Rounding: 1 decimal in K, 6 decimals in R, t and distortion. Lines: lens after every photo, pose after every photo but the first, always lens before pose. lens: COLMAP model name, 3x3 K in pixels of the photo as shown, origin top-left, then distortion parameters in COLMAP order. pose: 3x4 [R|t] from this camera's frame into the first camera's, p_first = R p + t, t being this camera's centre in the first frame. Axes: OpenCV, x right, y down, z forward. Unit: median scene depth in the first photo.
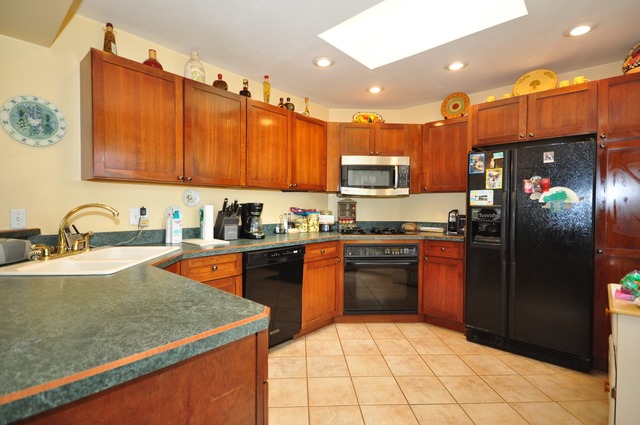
lens RADIAL K [[266.6, 0, 319.6], [0, 266.6, 214.5], [0, 0, 1]] dist [0.004247, 0.000181]
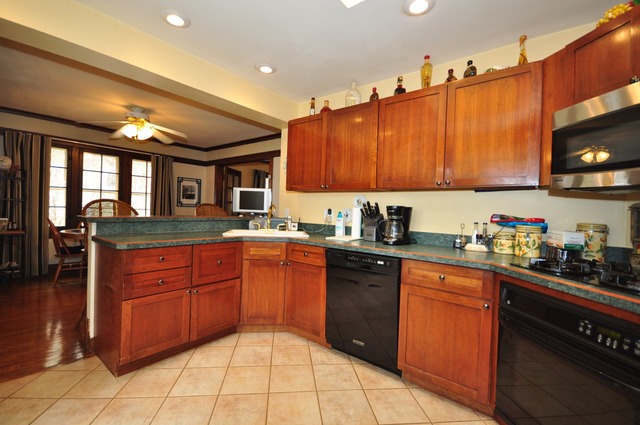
lens RADIAL K [[277.8, 0, 320.0], [0, 277.8, 209.9], [0, 0, 1]] dist [0.007833, 0.000202]
pose [[0.146962, 0.003712, -0.989135, 0.662566], [-0.061232, 0.998109, -0.005352, -0.007964], [0.987245, 0.061353, 0.146911, 0.598533]]
